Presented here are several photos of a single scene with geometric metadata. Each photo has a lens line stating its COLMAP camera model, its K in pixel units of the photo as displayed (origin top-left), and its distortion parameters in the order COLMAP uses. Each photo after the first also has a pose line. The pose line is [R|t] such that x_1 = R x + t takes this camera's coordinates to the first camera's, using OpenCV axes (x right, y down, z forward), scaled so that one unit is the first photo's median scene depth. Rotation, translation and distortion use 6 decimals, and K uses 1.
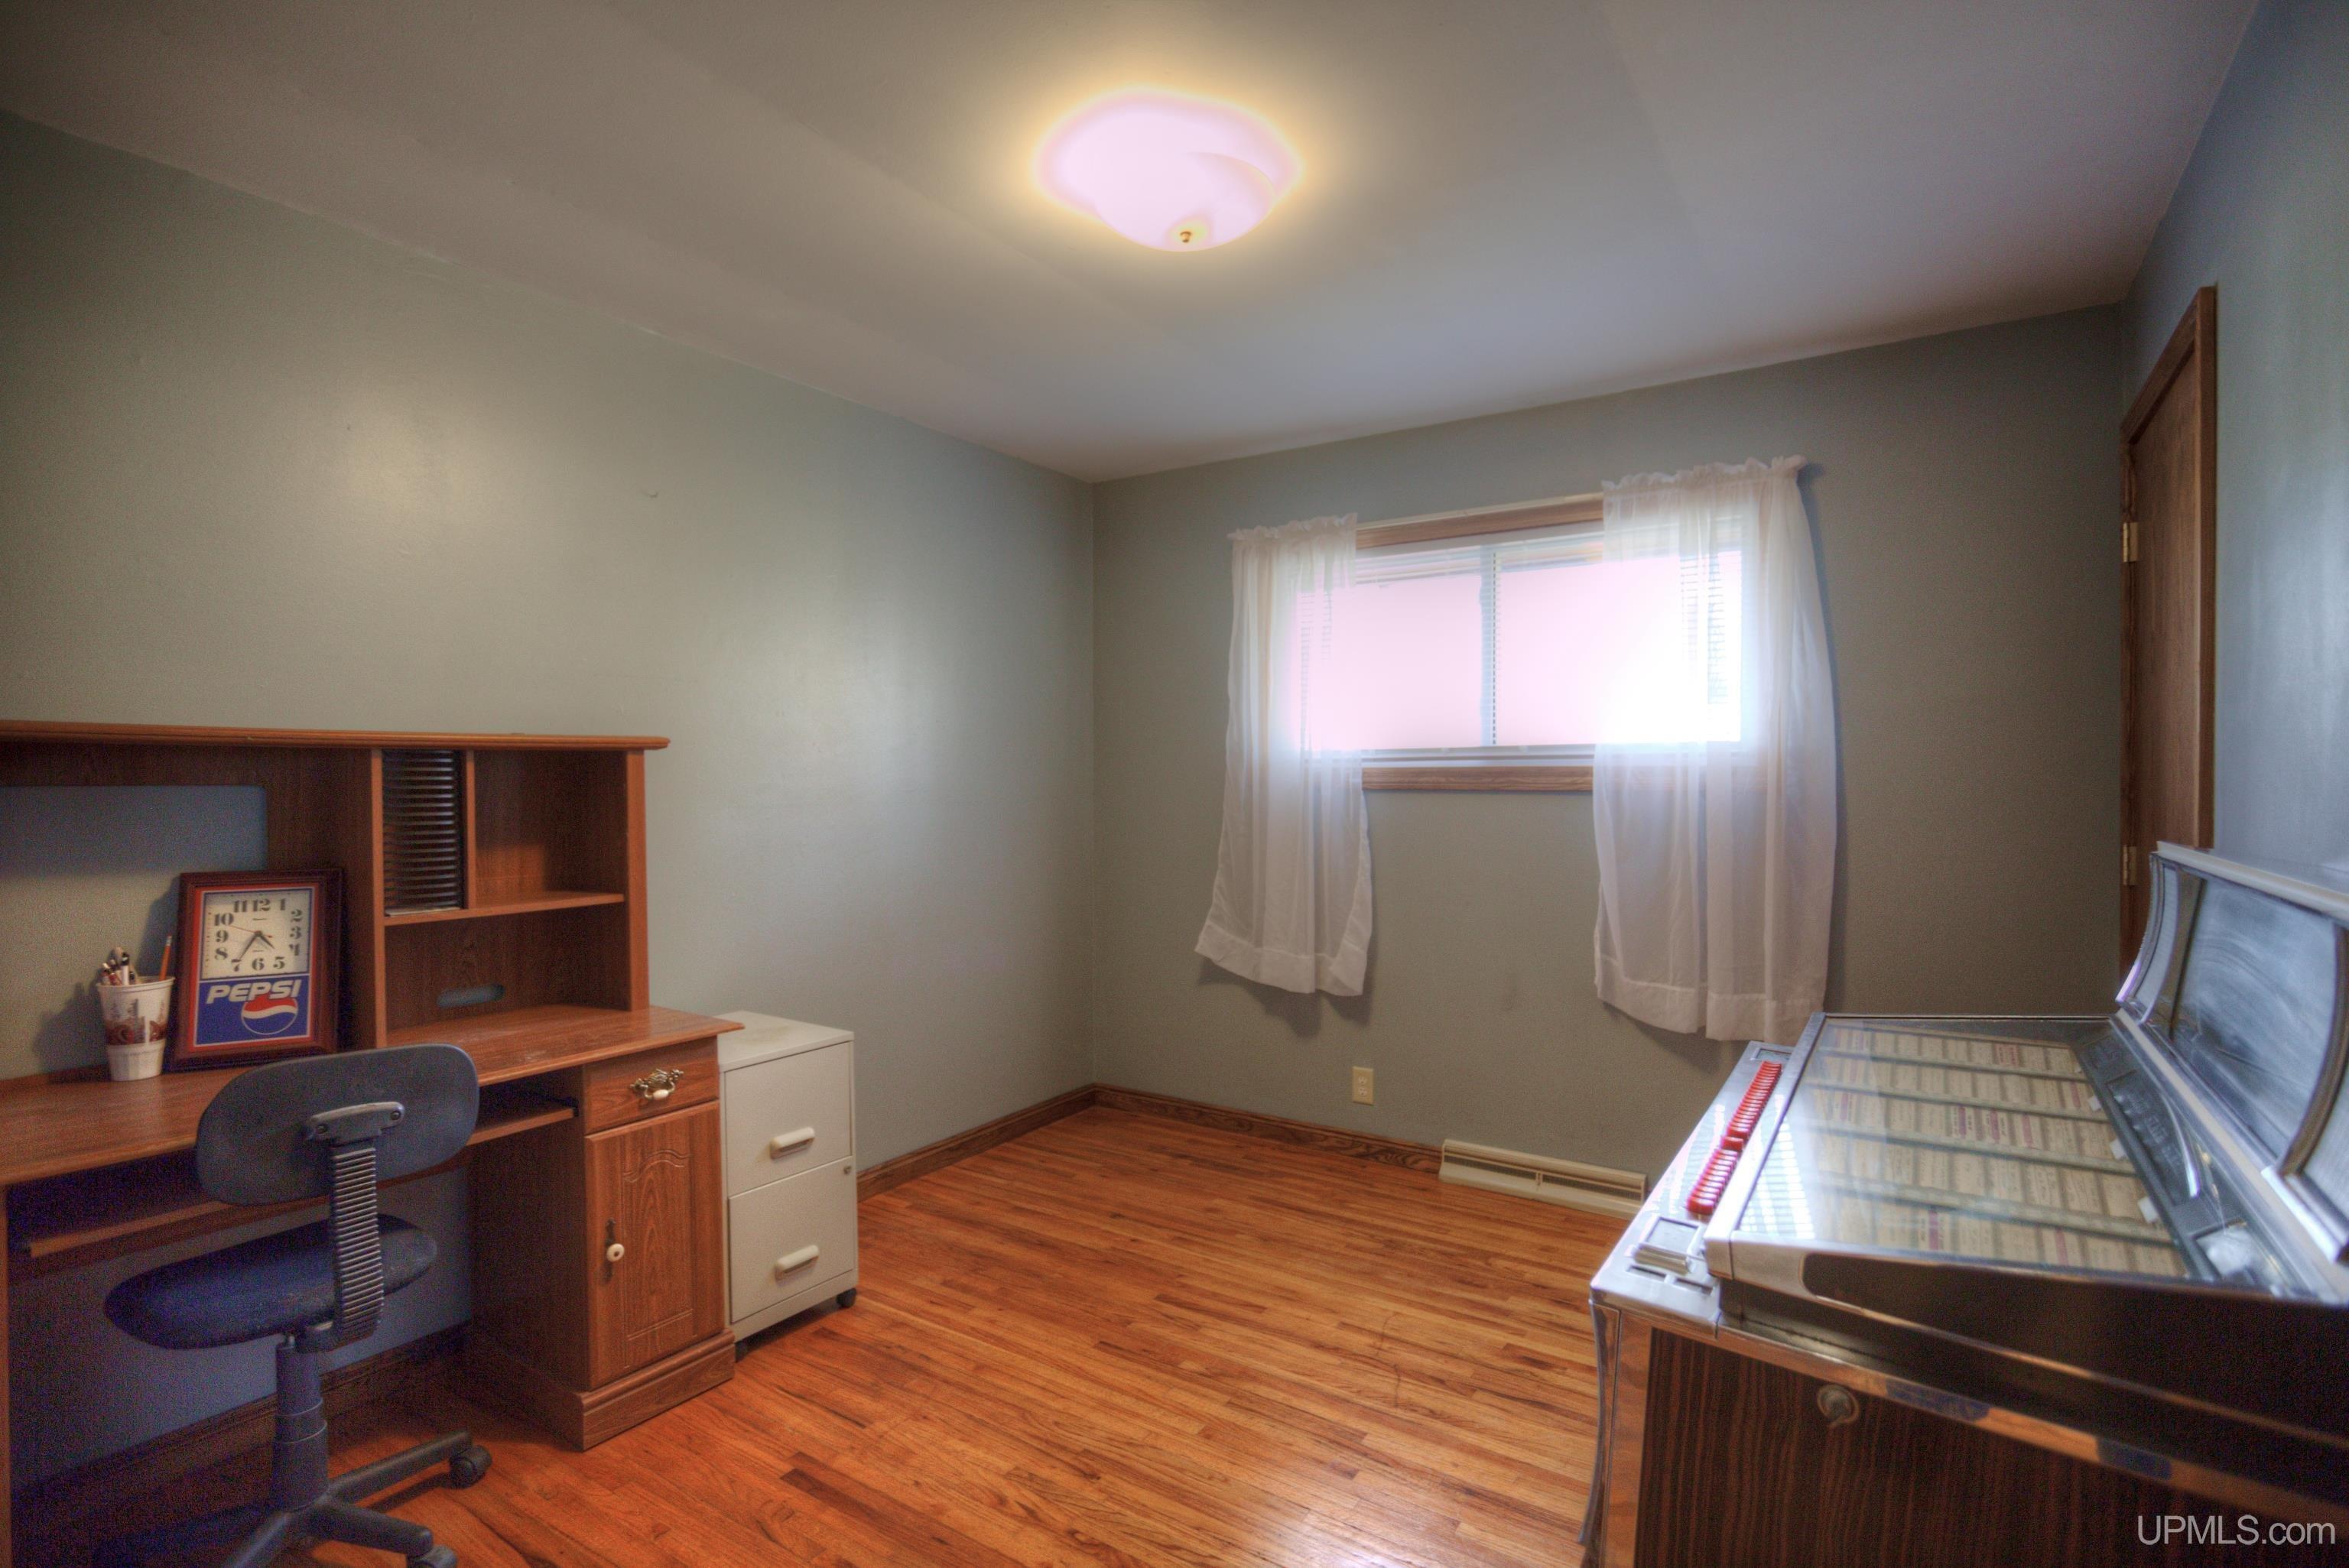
lens RADIAL K [[1154.5, 0, 1183.8], [0, 1154.5, 792.5], [0, 0, 1]] dist [-0.001282, -0.000105]
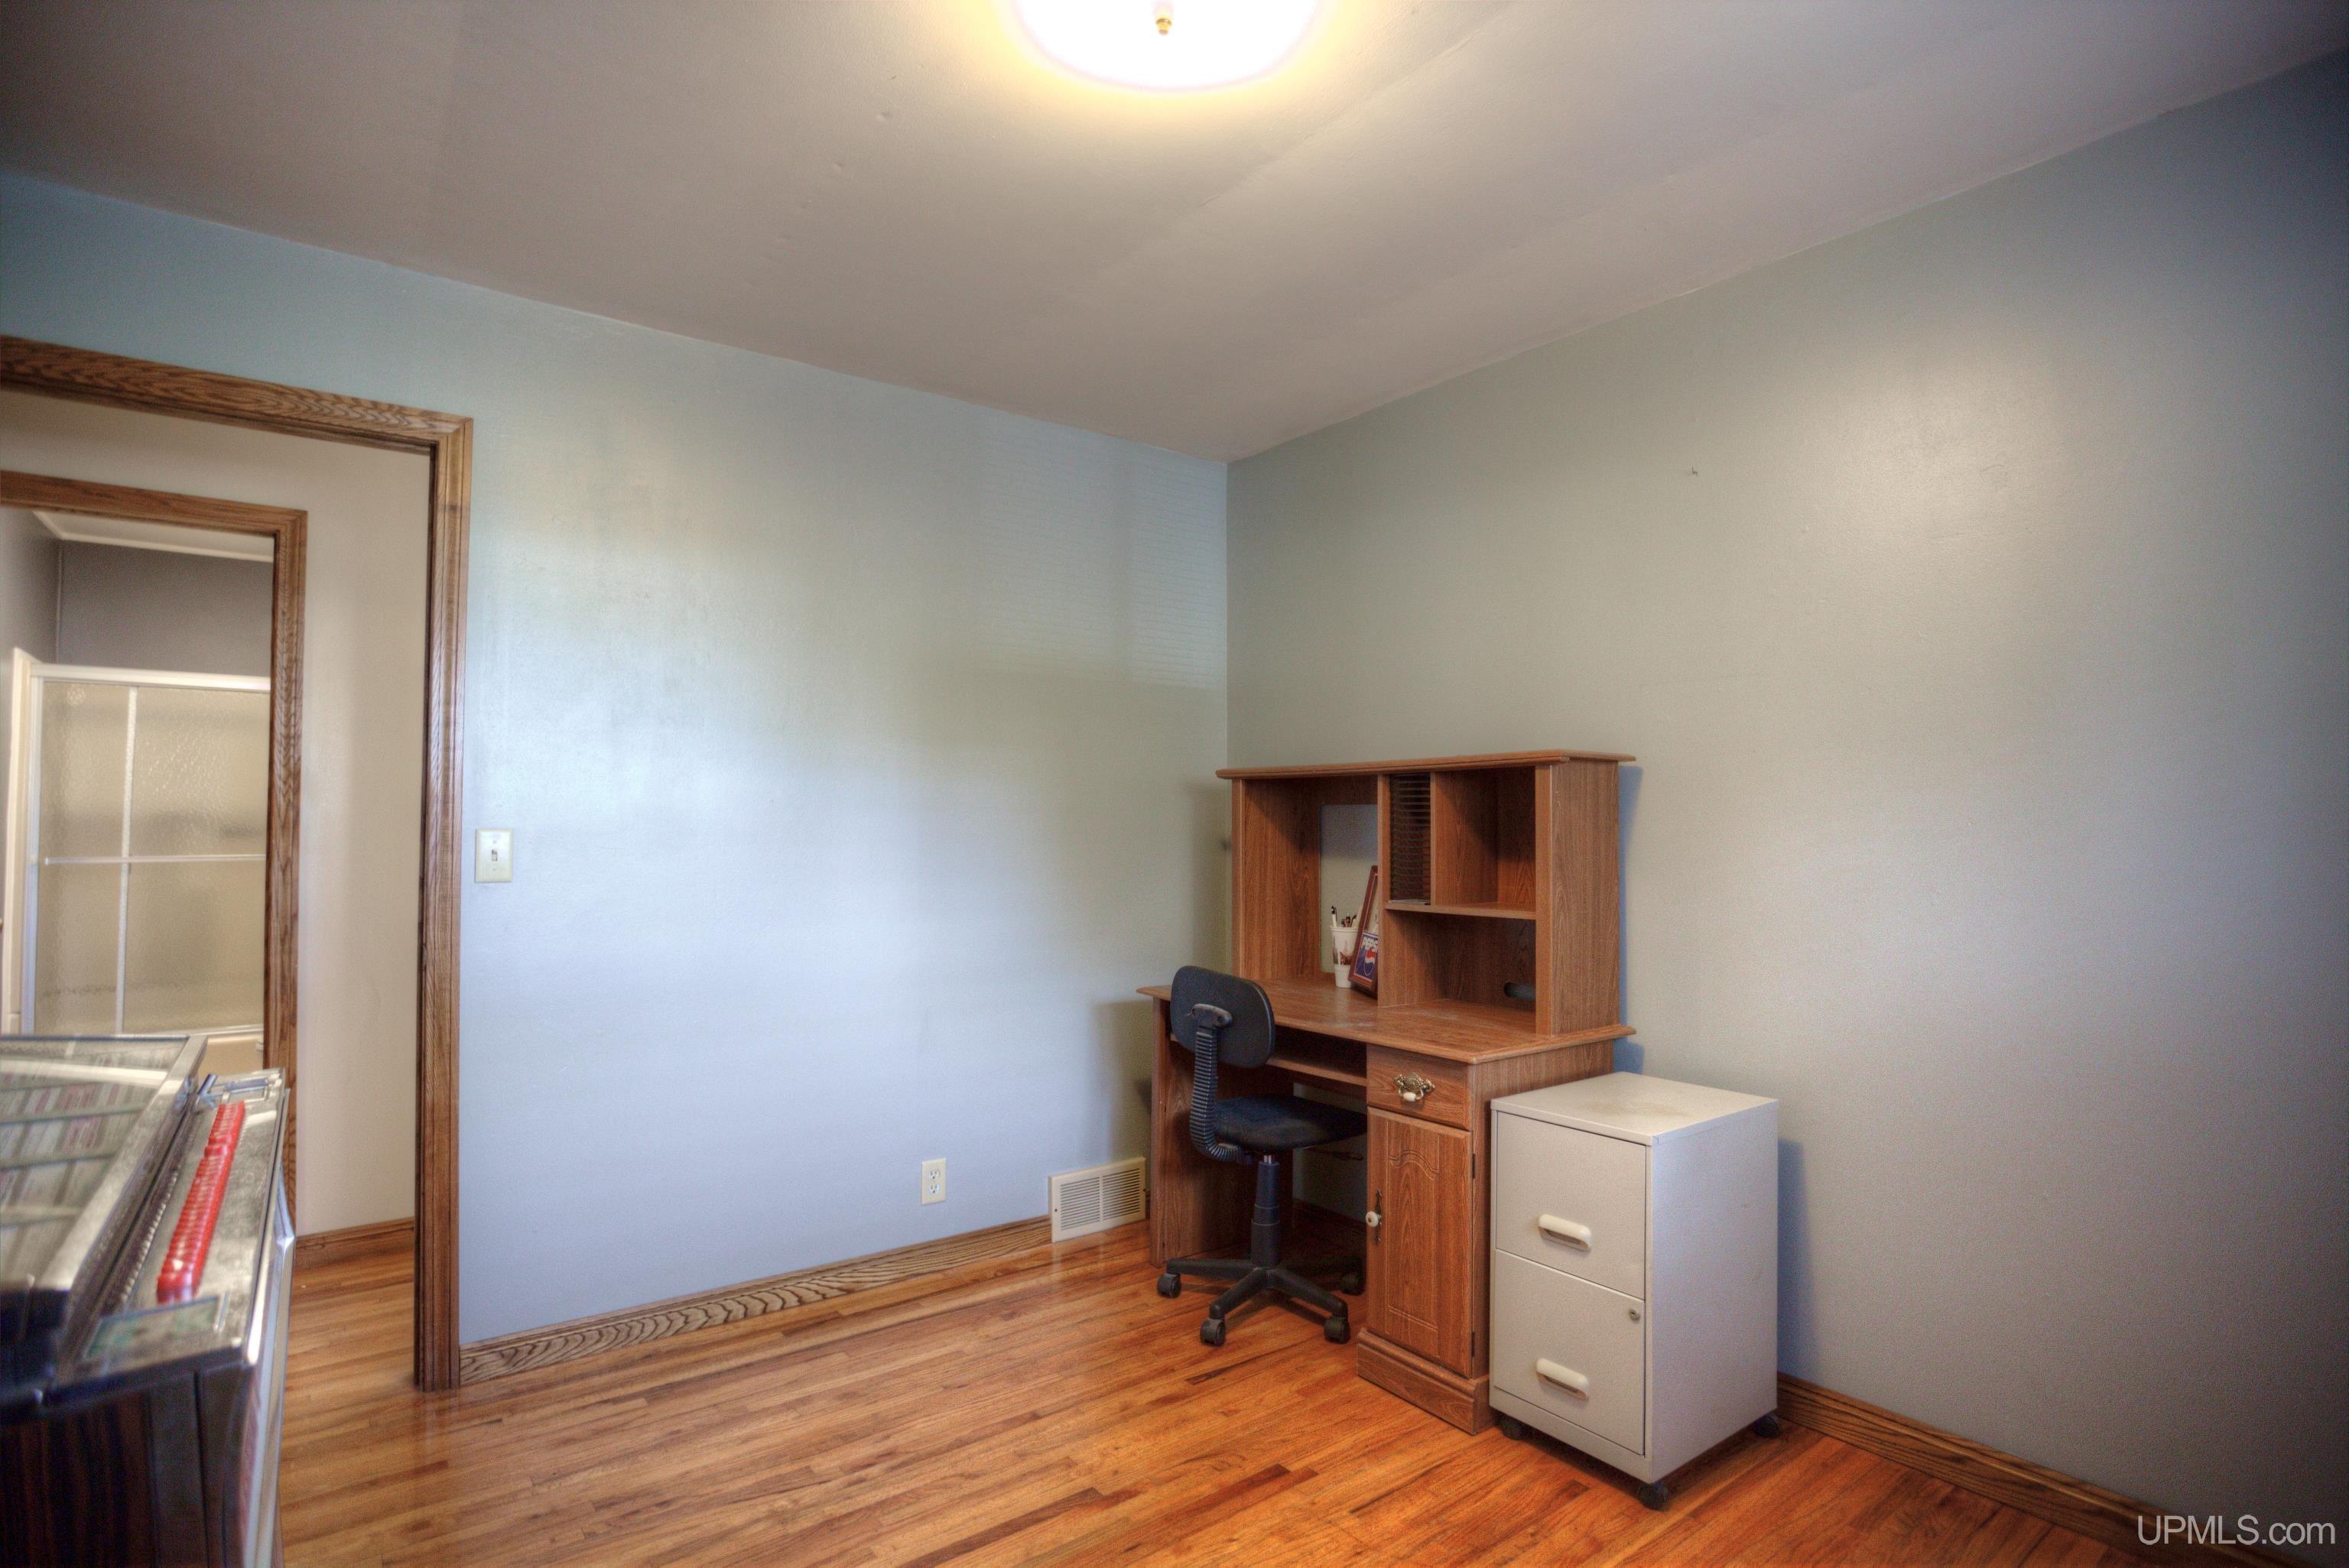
lens RADIAL K [[1164.9, 0, 1174.5], [0, 1164.9, 784.0], [0, 0, 1]] dist [-0.078046, 0.034456]
pose [[-0.341512, -0.030130, -0.939394, 0.607655], [-0.020448, 0.999488, -0.024624, 0.009665], [0.939655, 0.010799, -0.341953, 1.155525]]
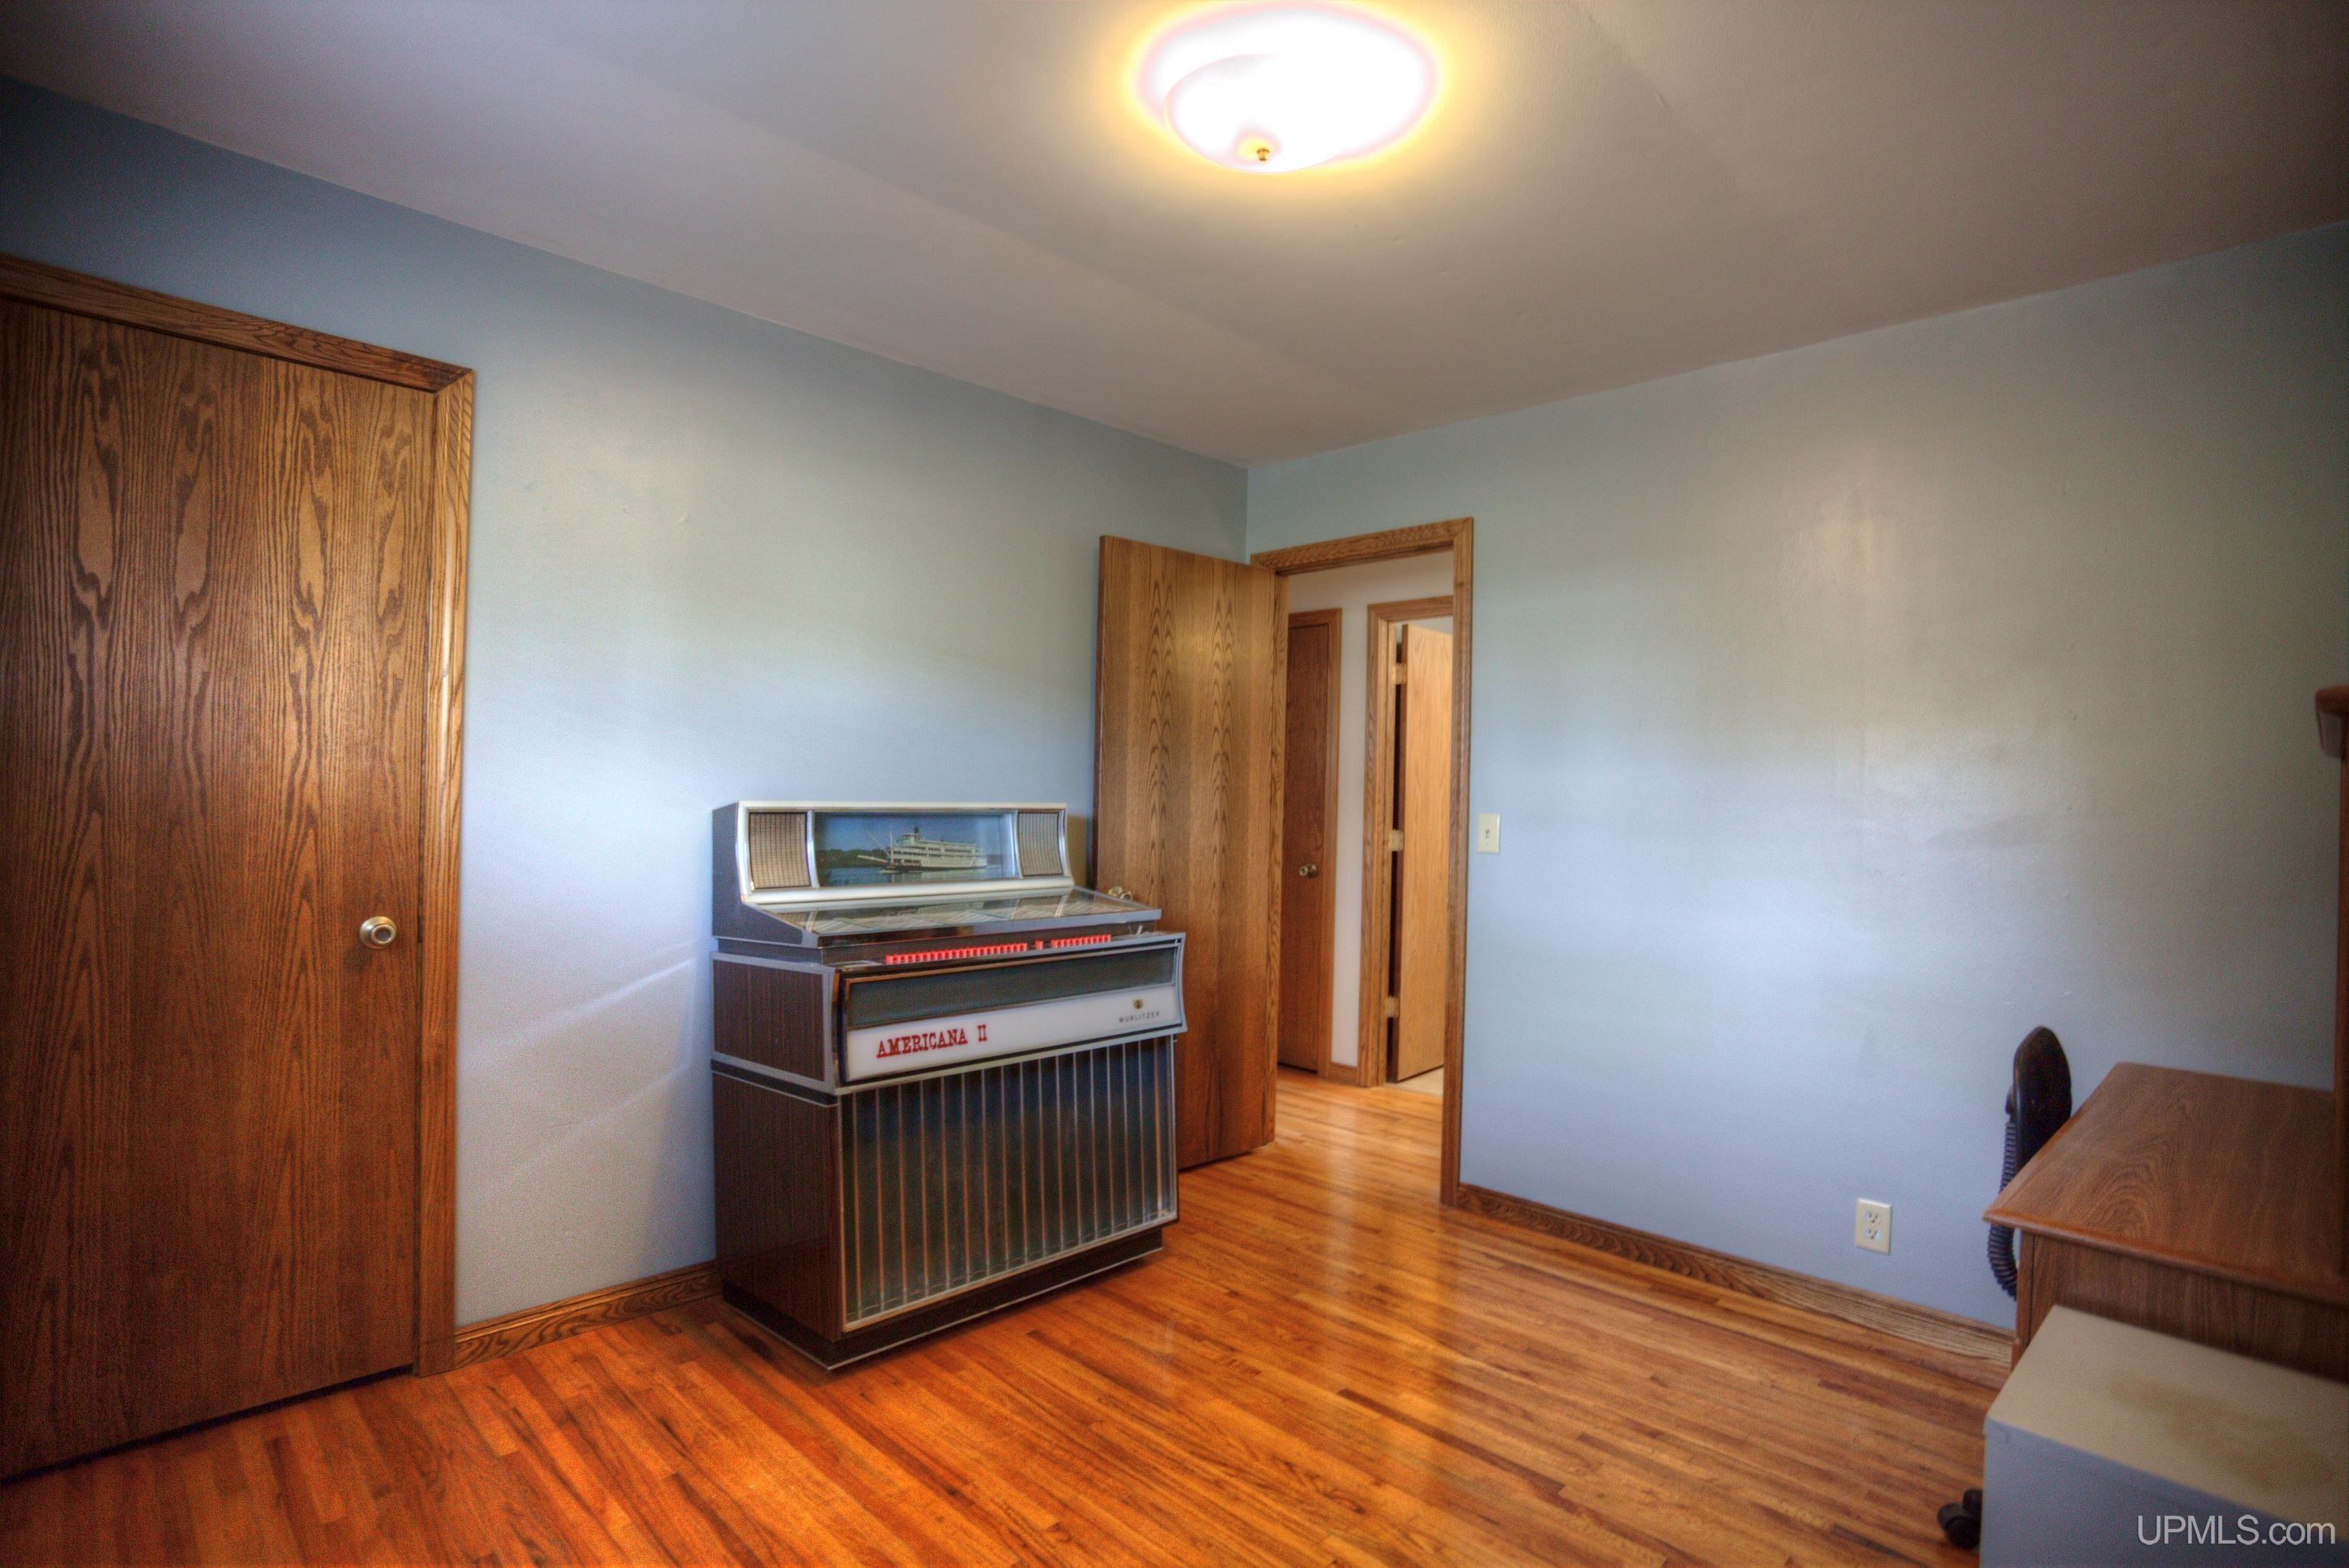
lens RADIAL K [[1154.5, 0, 1183.8], [0, 1154.5, 792.5], [0, 0, 1]] dist [-0.001282, -0.000105]
pose [[-0.979865, -0.015497, 0.199059, -0.118321], [-0.012508, 0.999789, 0.016267, -0.008090], [-0.199269, 0.013449, -0.979853, 1.737197]]
